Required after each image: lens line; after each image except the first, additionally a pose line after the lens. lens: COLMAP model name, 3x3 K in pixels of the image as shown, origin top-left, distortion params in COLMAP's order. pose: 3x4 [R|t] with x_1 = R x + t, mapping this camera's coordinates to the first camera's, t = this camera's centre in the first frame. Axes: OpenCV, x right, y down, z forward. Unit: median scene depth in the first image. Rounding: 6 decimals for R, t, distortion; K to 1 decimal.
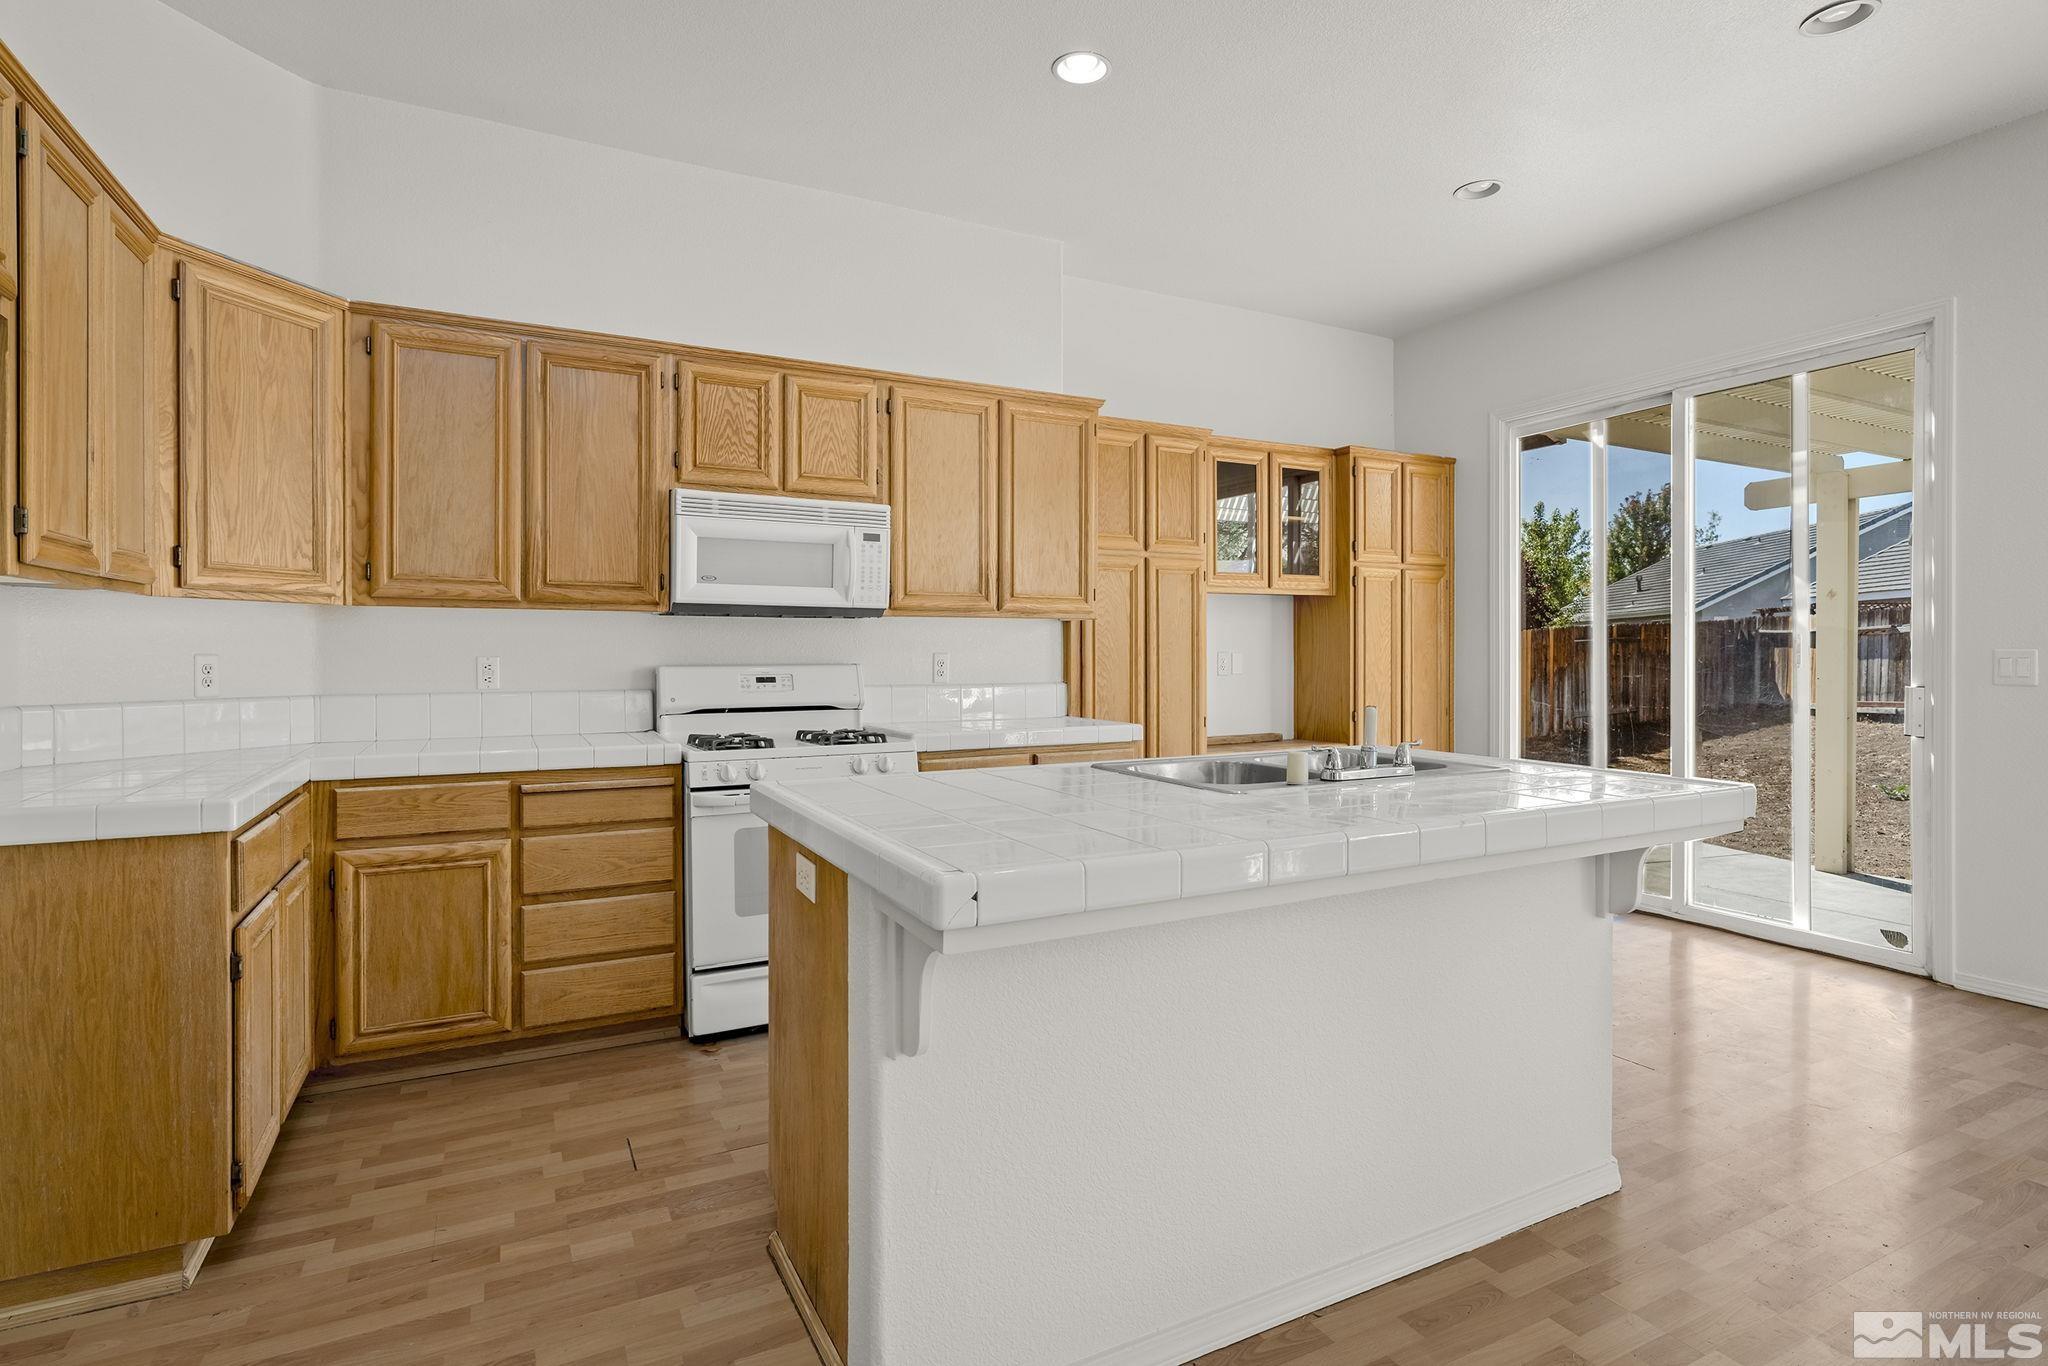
lens RADIAL K [[920.1, 0, 1021.6], [0, 920.1, 659.2], [0, 0, 1]] dist [-0.004326, 0.000252]
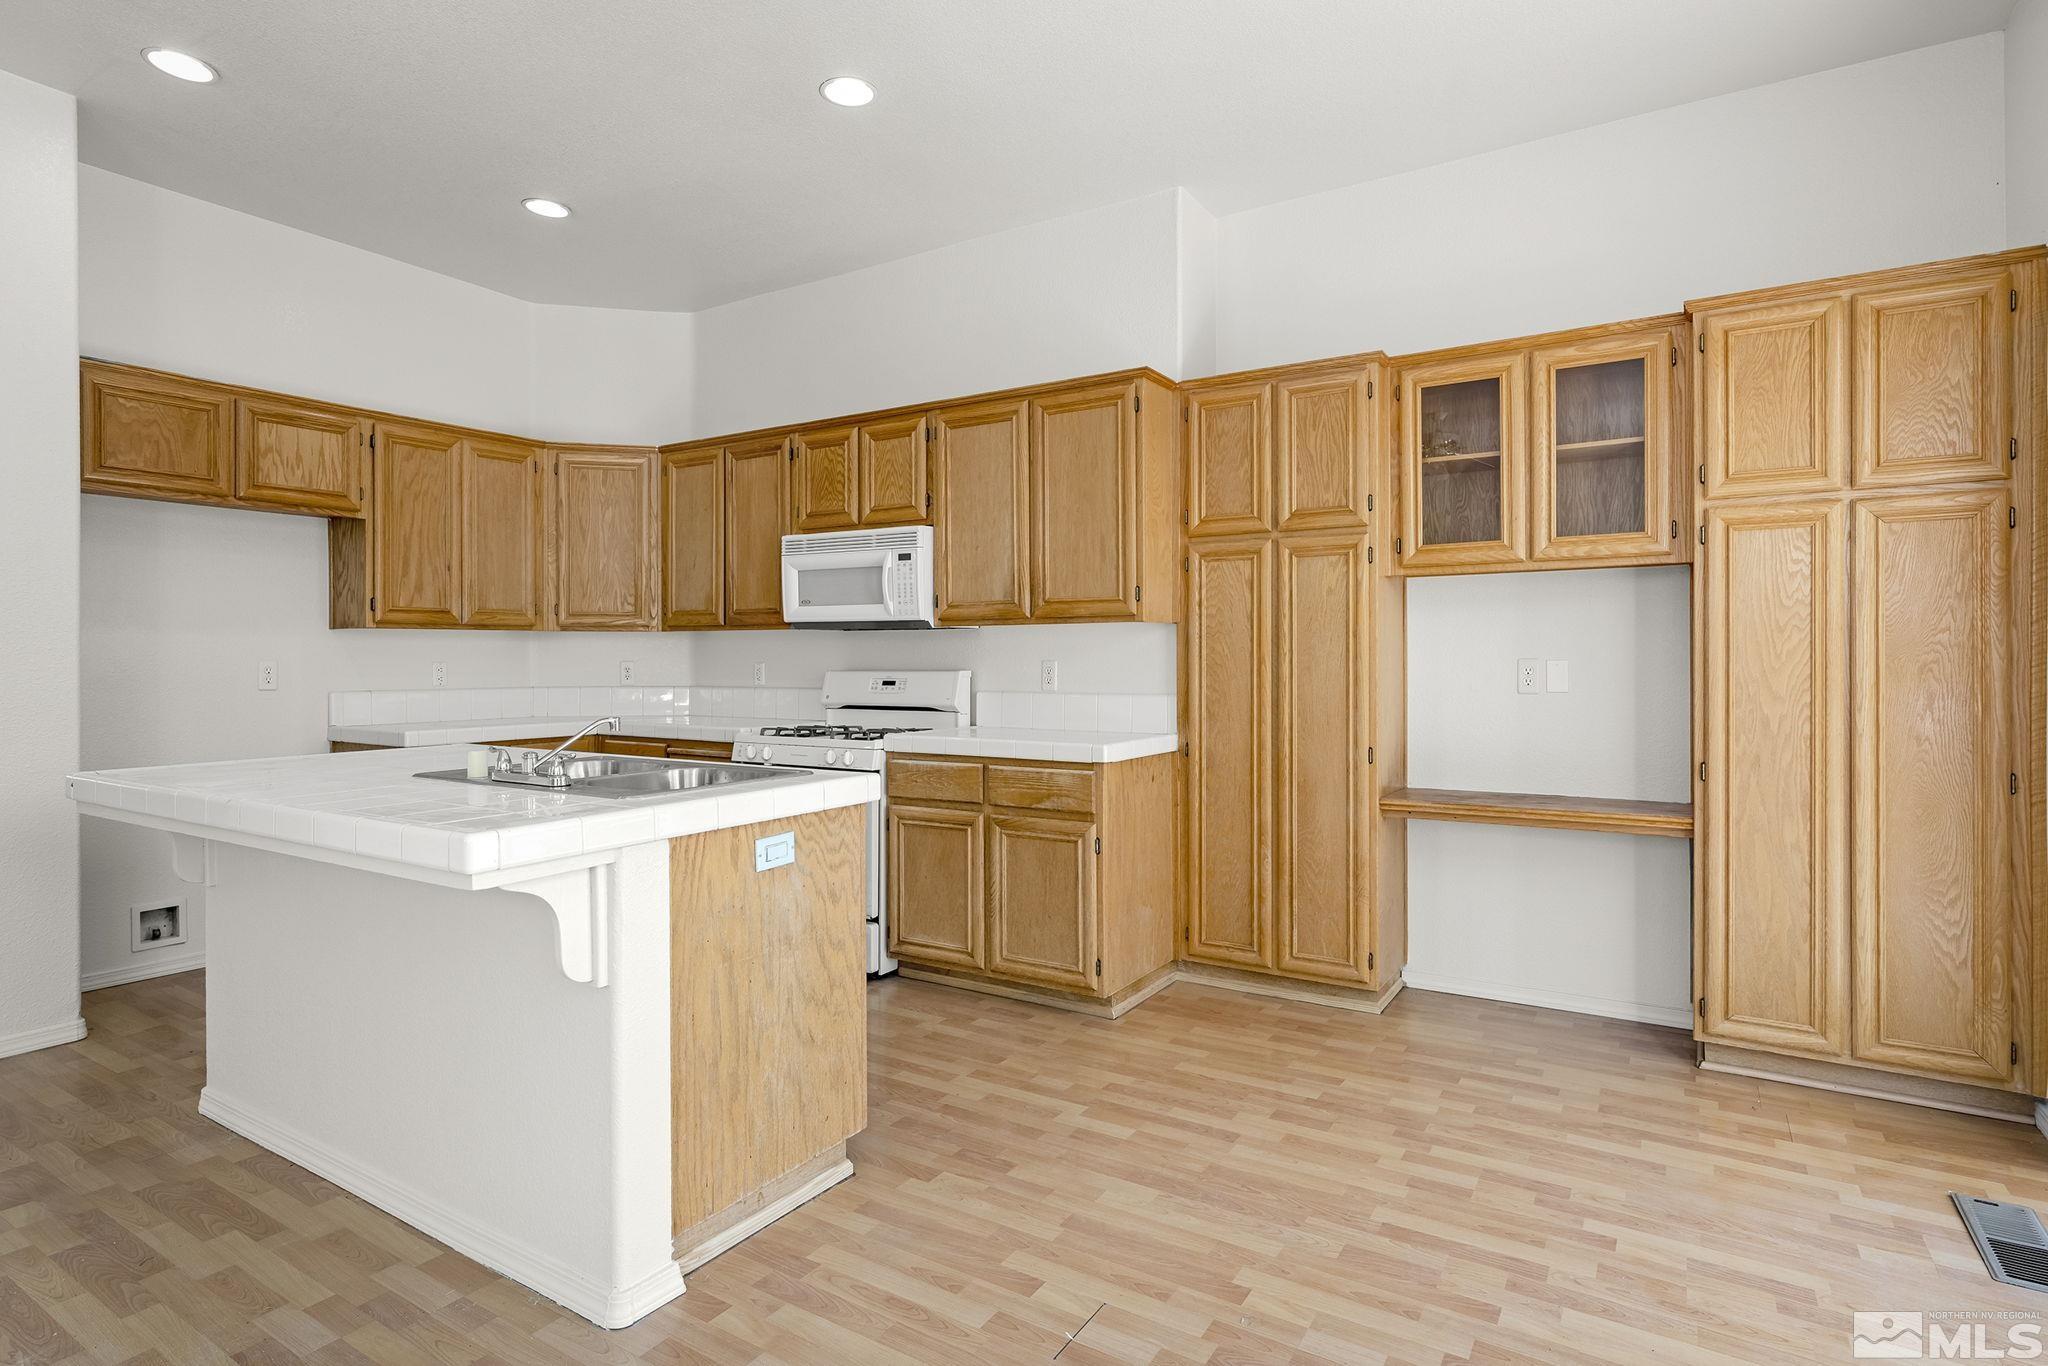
lens RADIAL K [[909.8, 0, 955.4], [0, 909.8, 665.7], [0, 0, 1]] dist [-0.013174, -0.000164]
pose [[0.580667, 0.005139, -0.814125, 0.813273], [-0.005141, 0.999983, 0.002646, -0.004010], [0.814125, 0.002649, 0.580683, 0.436722]]
